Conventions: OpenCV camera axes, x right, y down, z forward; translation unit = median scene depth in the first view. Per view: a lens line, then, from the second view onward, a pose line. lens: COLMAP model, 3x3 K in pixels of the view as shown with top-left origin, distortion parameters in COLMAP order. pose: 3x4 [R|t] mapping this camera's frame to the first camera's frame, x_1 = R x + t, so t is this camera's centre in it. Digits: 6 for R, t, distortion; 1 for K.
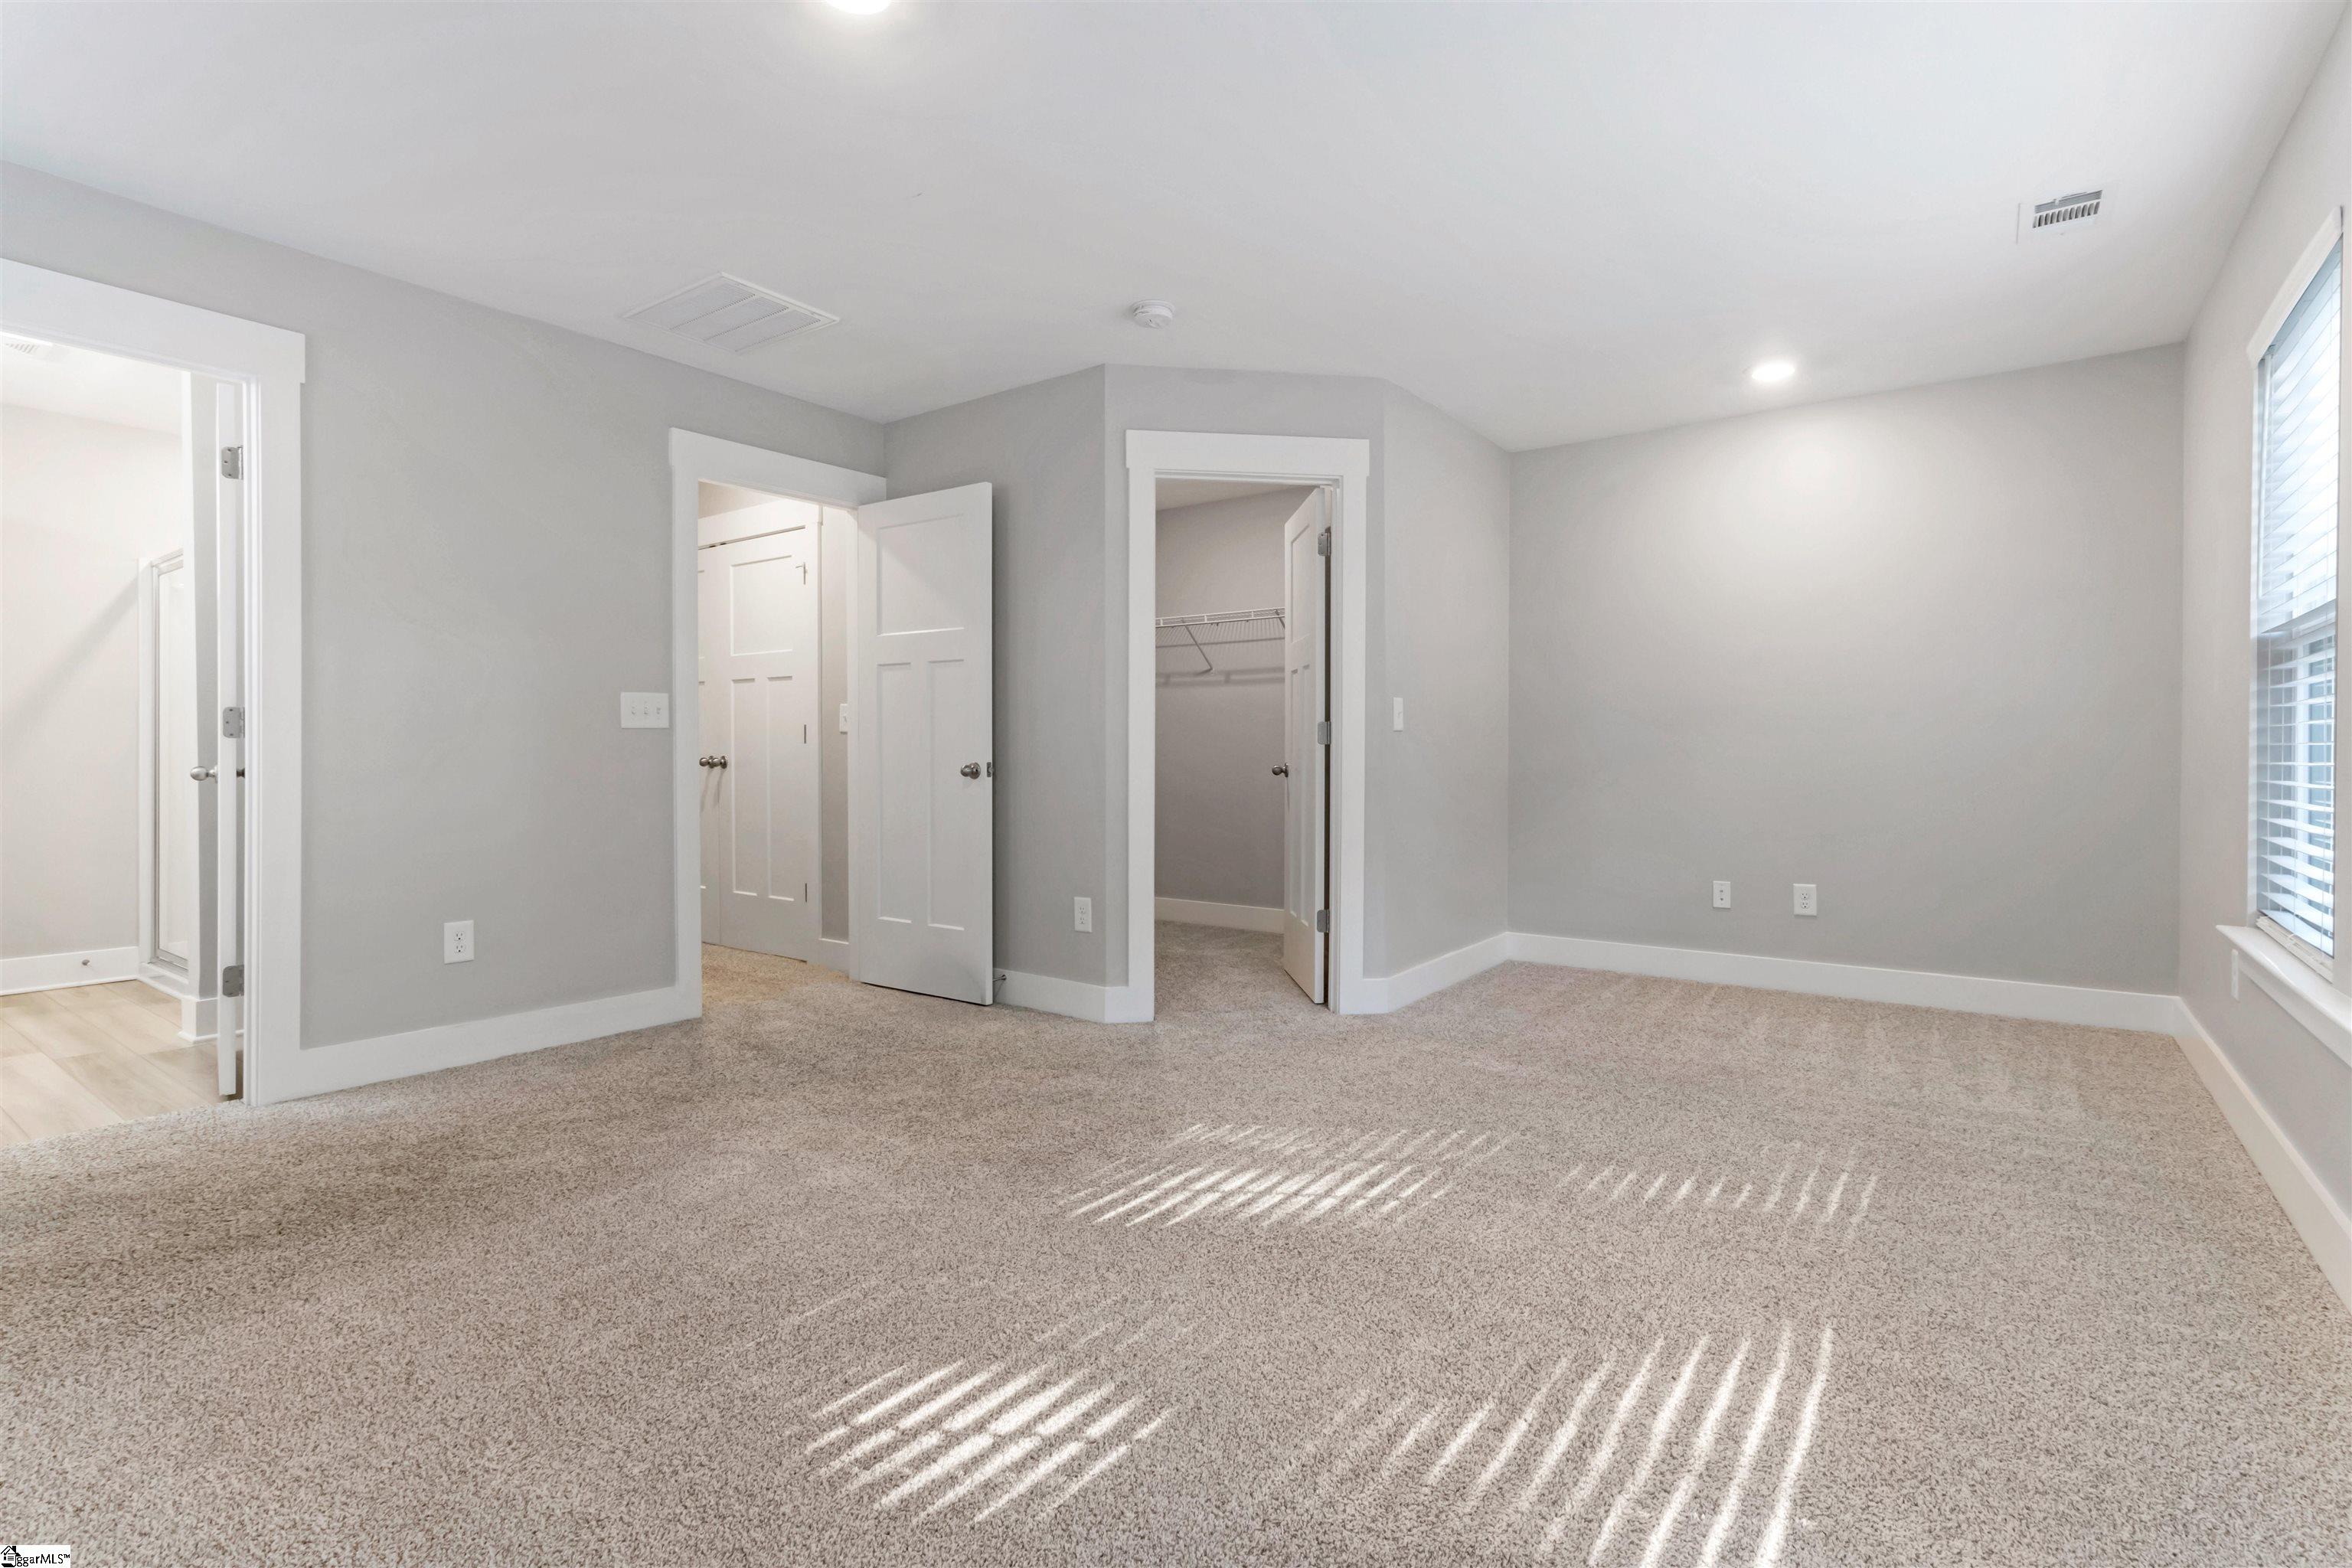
lens RADIAL K [[1129.4, 0, 1165.8], [0, 1129.4, 772.3], [0, 0, 1]] dist [-0.001490, -0.000112]
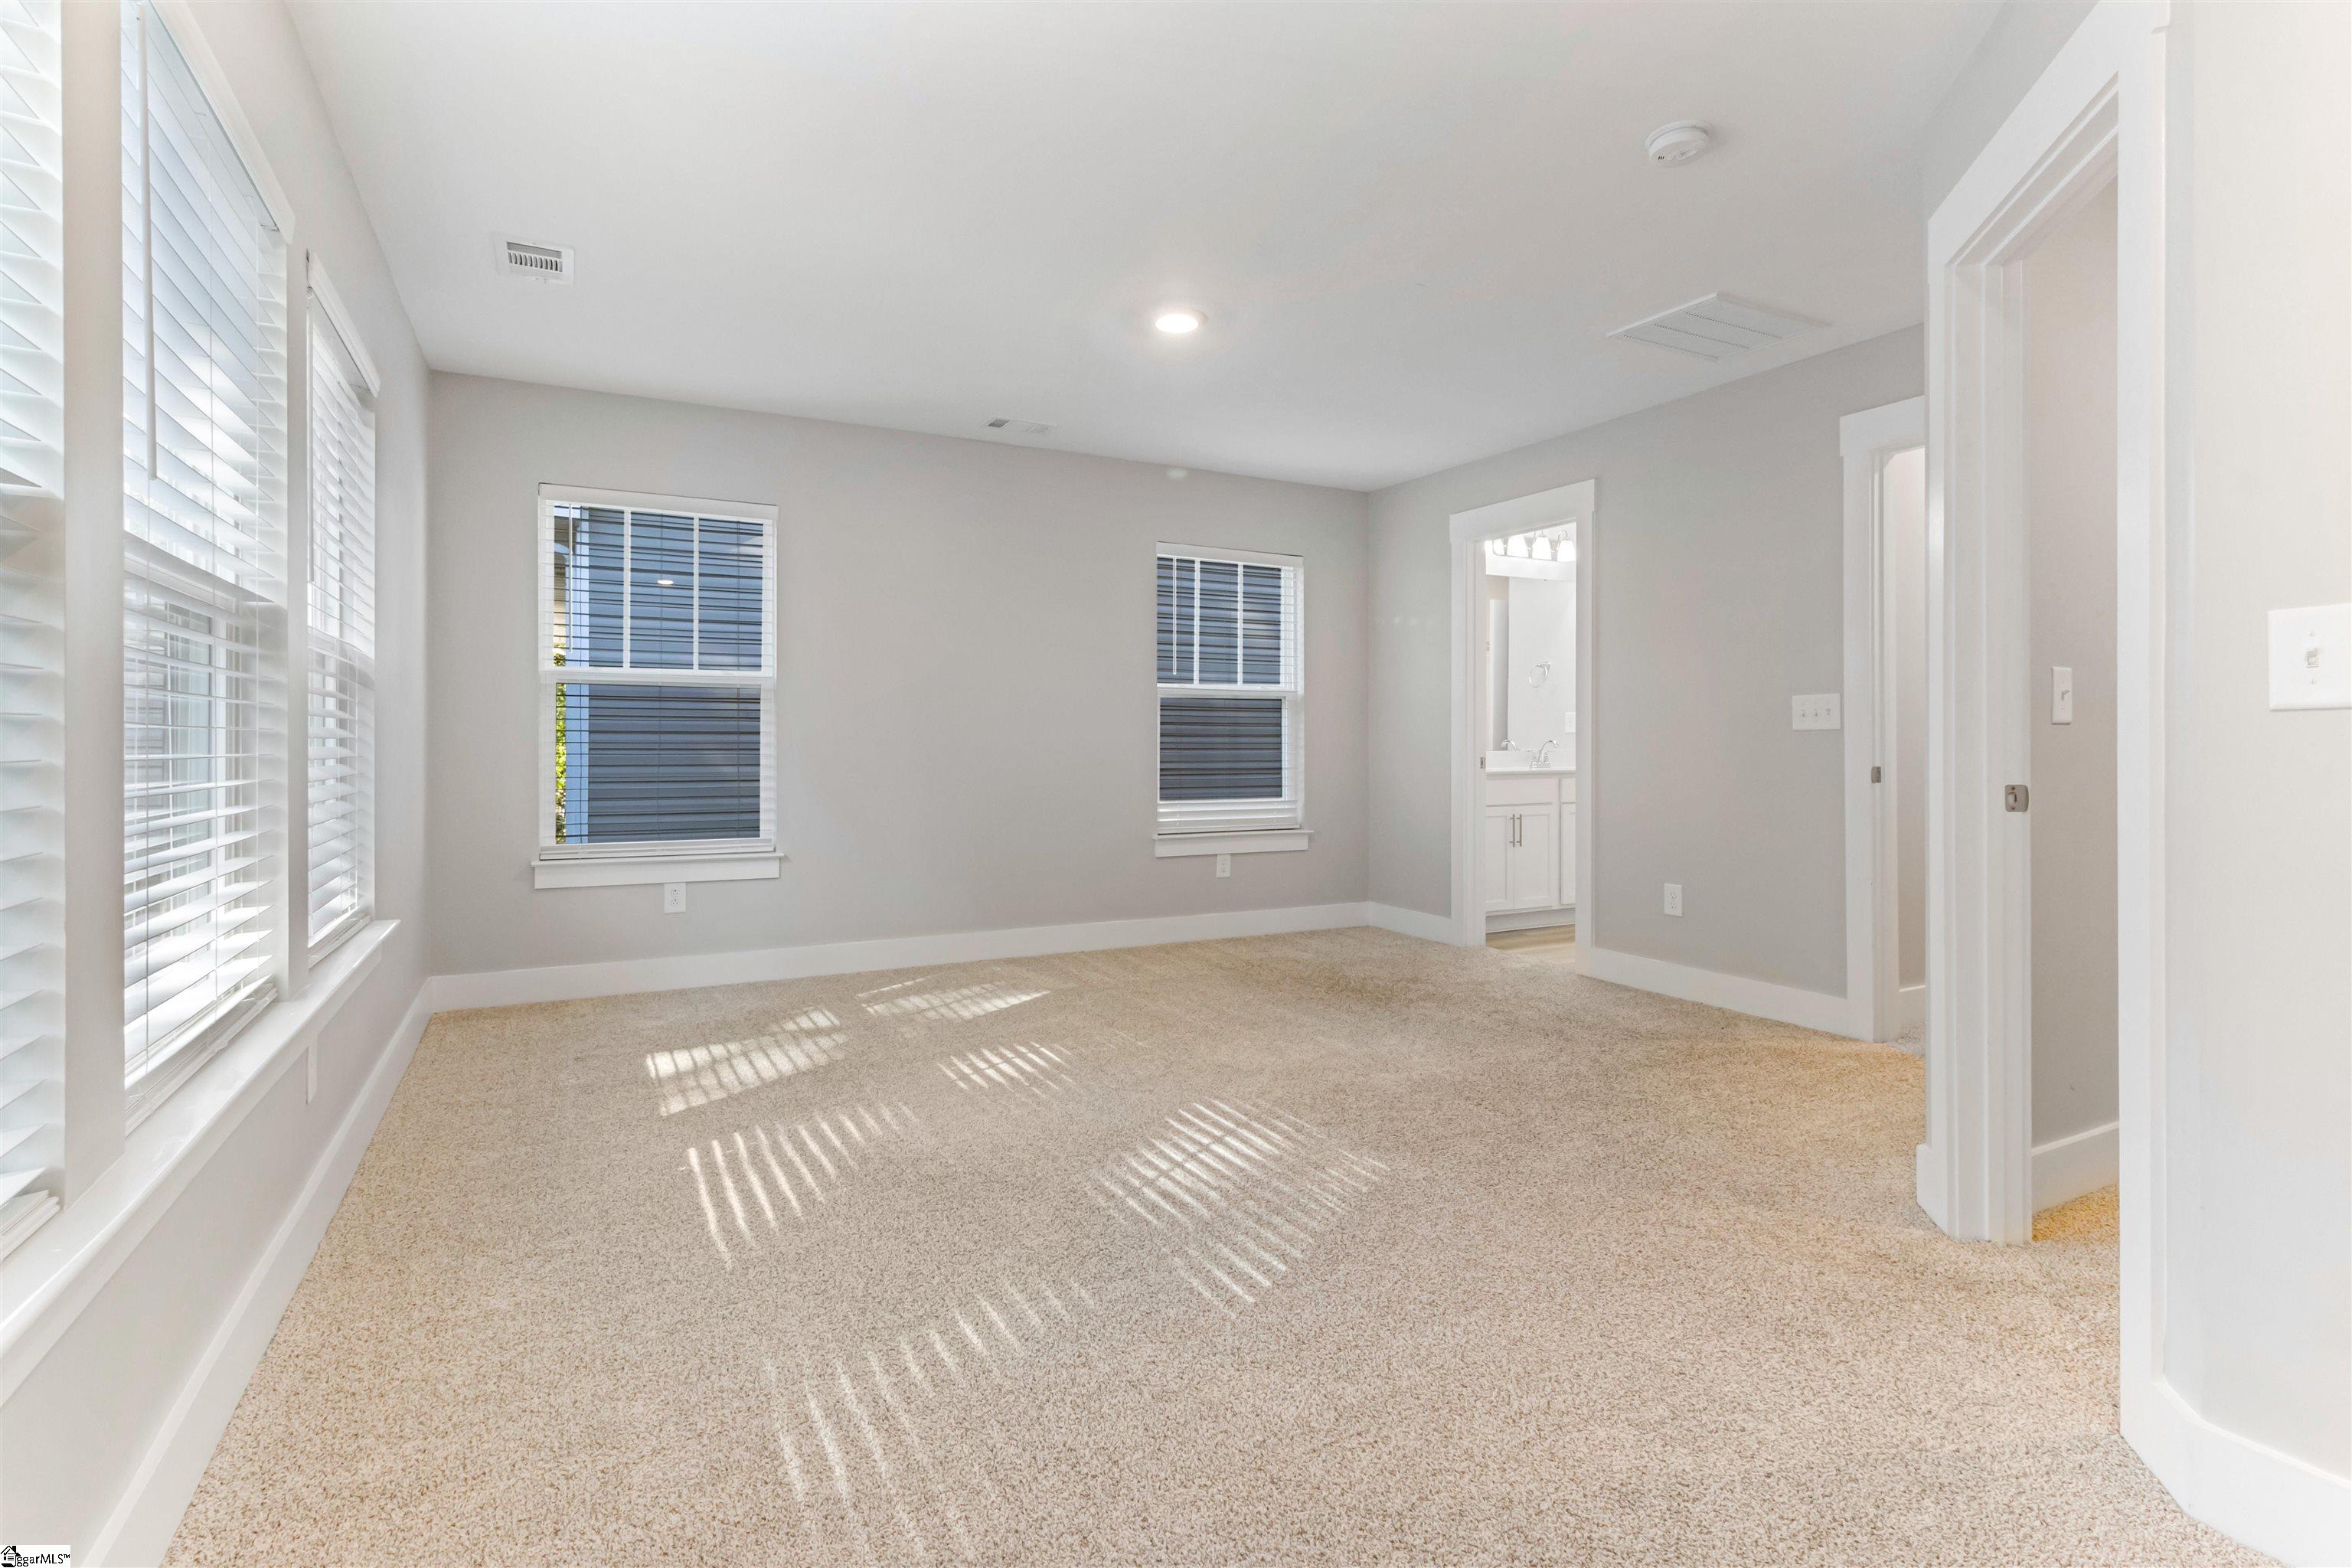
lens RADIAL K [[1129.4, 0, 1157.3], [0, 1129.4, 761.0], [0, 0, 1]] dist [-0.001490, -0.000112]
pose [[-0.439353, 0.014660, -0.898195, 1.117513], [-0.018185, 0.999517, 0.025209, -0.042150], [0.898130, 0.027409, -0.438874, 1.480867]]
